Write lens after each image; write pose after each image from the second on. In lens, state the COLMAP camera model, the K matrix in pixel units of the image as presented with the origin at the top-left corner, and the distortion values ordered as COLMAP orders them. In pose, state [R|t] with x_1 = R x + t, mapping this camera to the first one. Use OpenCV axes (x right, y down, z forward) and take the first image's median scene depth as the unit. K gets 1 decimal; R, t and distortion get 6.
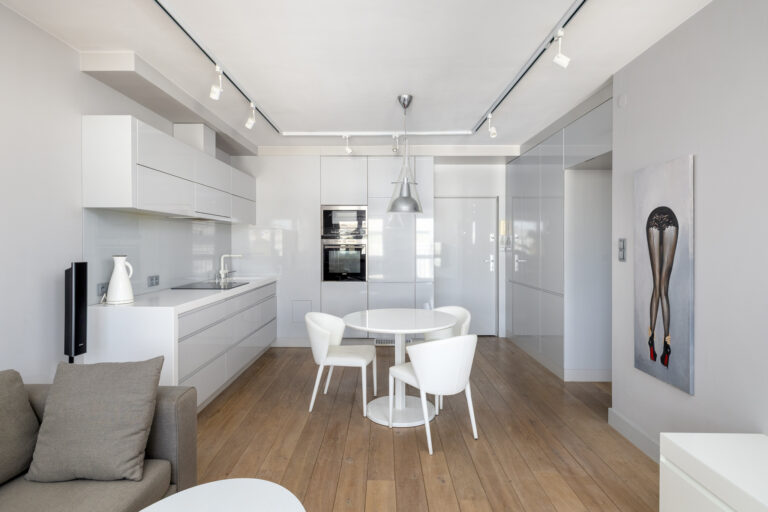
lens RADIAL K [[407.3, 0, 384.0], [0, 407.3, 256.0], [0, 0, 1]] dist [-0.001052, -0.000454]
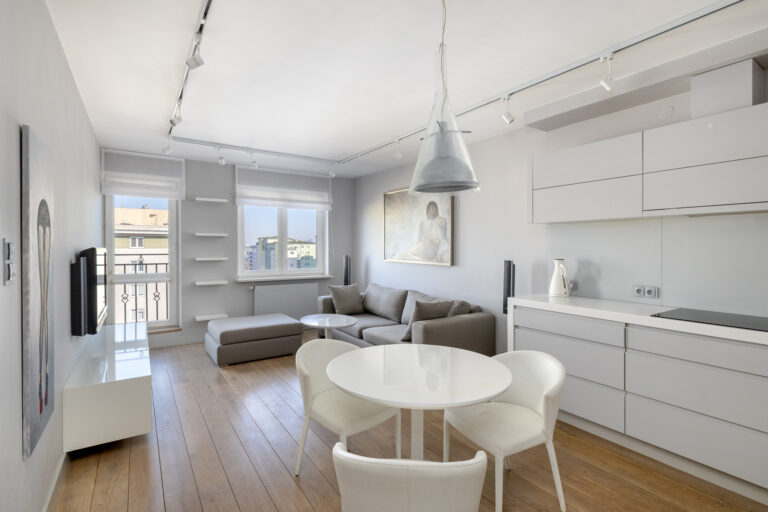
lens RADIAL K [[361.7, 0, 384.0], [0, 361.7, 256.0], [0, 0, 1]] dist [0.001213, 0.000294]
pose [[-0.827889, 0.006623, -0.560854, 0.540675], [-0.022831, 0.998704, 0.045493, -0.059607], [0.560428, 0.050468, -0.826664, 1.886381]]
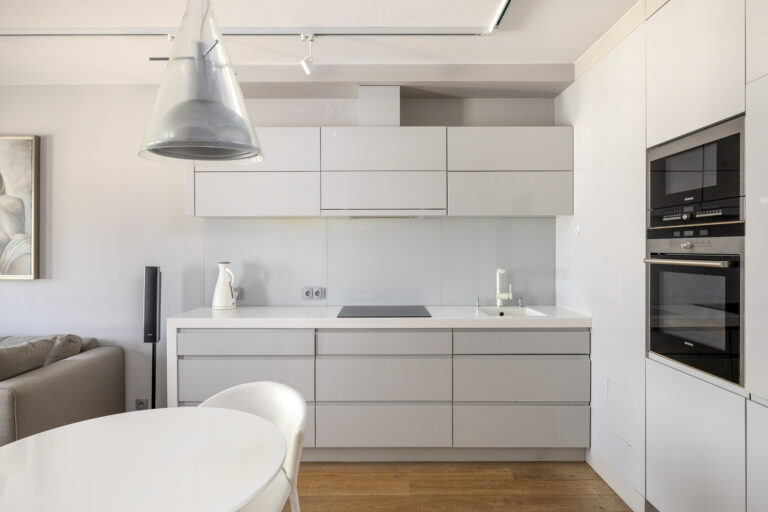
lens RADIAL K [[445.1, 0, 384.0], [0, 445.1, 256.0], [0, 0, 1]] dist [-0.002107, -0.000533]
pose [[-0.008416, 0.015489, -0.999845, 0.571838], [-0.027295, 0.999504, 0.015713, -0.054799], [0.999592, 0.027423, -0.007989, 1.629098]]
